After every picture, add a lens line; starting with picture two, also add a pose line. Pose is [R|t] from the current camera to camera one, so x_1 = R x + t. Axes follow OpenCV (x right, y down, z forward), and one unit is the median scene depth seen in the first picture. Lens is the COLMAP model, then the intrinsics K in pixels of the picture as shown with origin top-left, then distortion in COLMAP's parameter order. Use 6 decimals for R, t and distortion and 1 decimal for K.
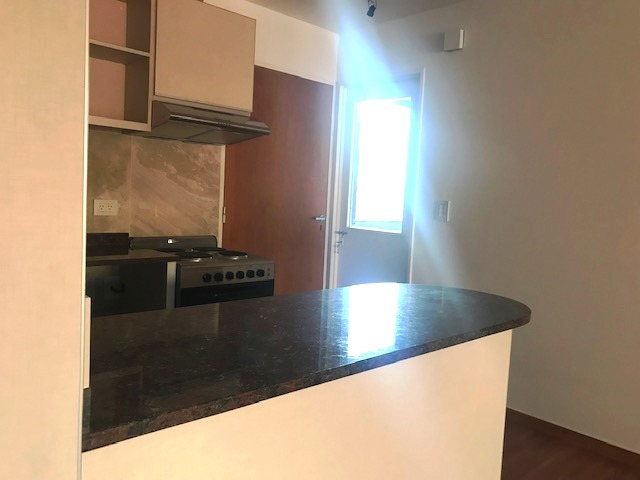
lens RADIAL K [[525.2, 0, 319.7], [0, 525.2, 244.8], [0, 0, 1]] dist [0.004387, -0.005979]
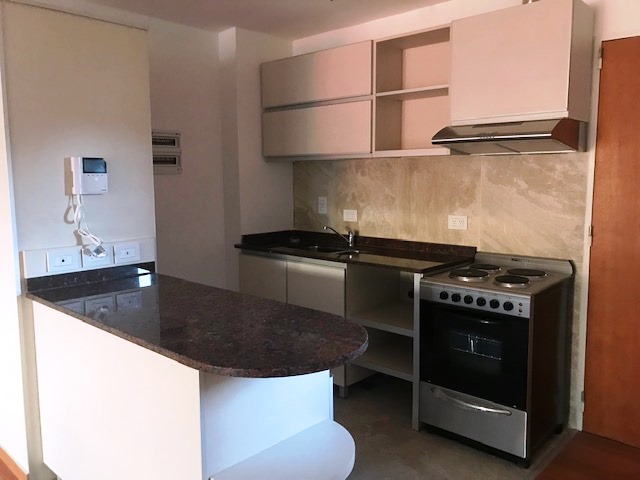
lens RADIAL K [[525.2, 0, 319.9], [0, 525.2, 234.4], [0, 0, 1]] dist [0.004387, -0.005979]
pose [[0.048736, 0.058627, -0.997090, 0.658667], [-0.086768, 0.994750, 0.054248, -0.074467], [0.995036, 0.083872, 0.053567, 0.593412]]
